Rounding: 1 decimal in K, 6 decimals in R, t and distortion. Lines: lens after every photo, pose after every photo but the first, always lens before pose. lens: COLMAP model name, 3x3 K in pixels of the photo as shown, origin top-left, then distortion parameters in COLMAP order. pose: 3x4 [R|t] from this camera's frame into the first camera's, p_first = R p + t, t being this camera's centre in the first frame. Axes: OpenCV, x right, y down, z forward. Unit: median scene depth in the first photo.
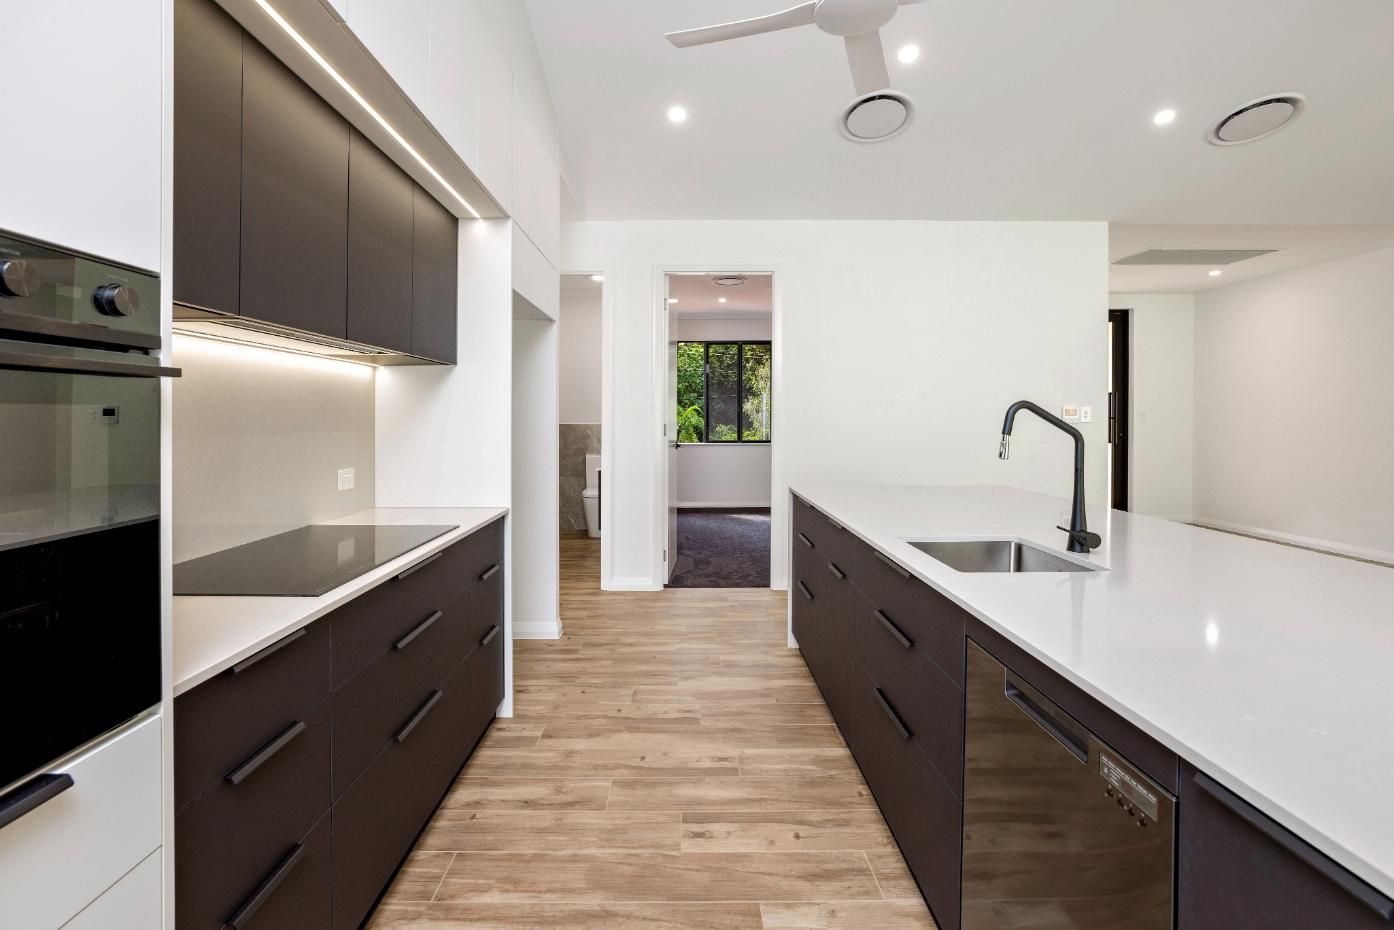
lens RADIAL K [[656.8, 0, 695.7], [0, 656.8, 424.6], [0, 0, 1]] dist [-0.025224, 0.000883]
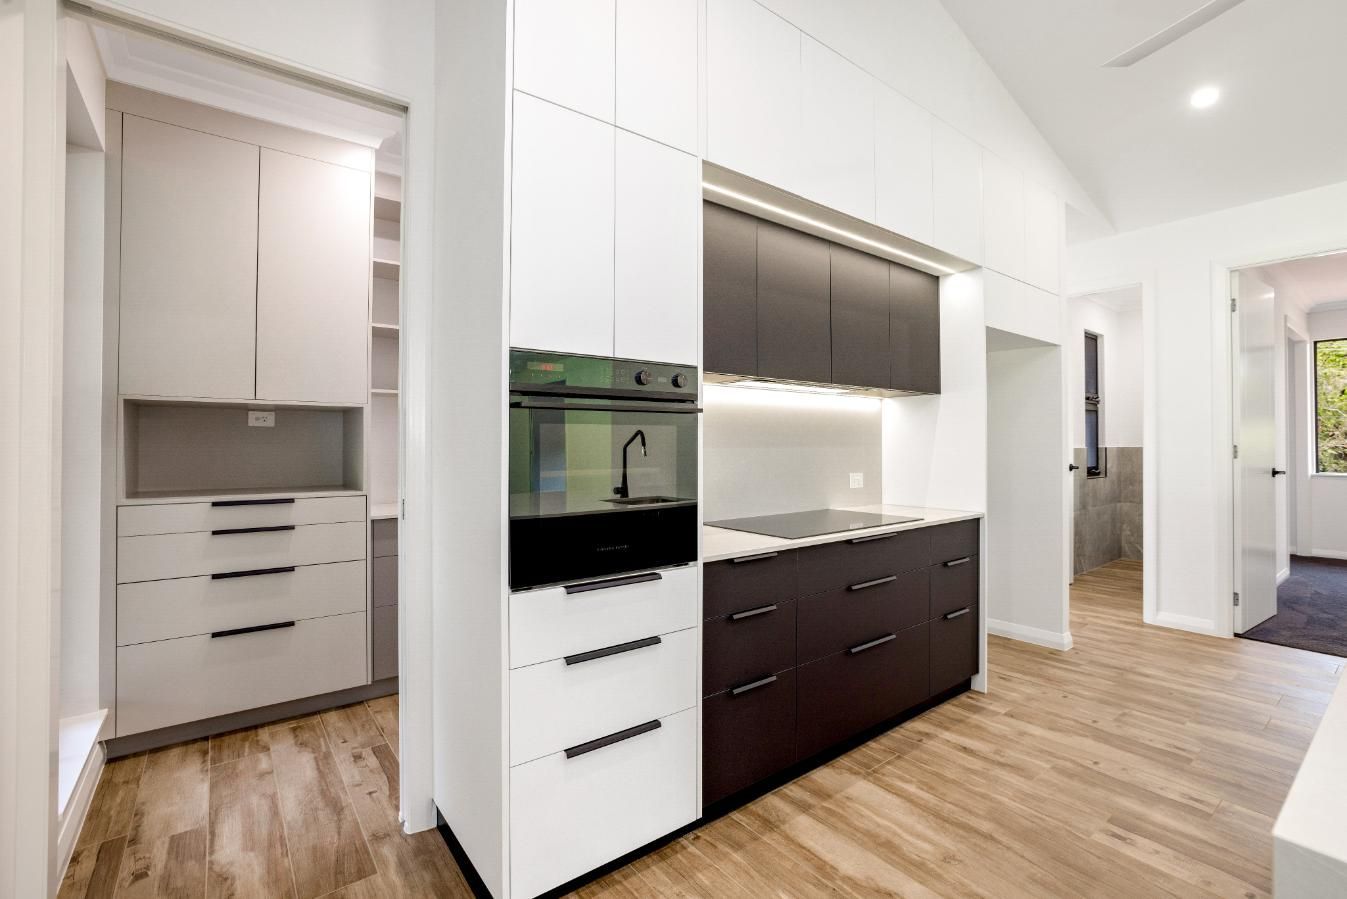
lens RADIAL K [[605.7, 0, 648.9], [0, 605.7, 452.0], [0, 0, 1]] dist [-0.030269, 0.000631]
pose [[0.571270, 0.005407, -0.820744, 0.305674], [-0.003922, 0.999985, 0.003858, 0.020546], [0.820753, 0.001016, 0.571283, -0.125182]]
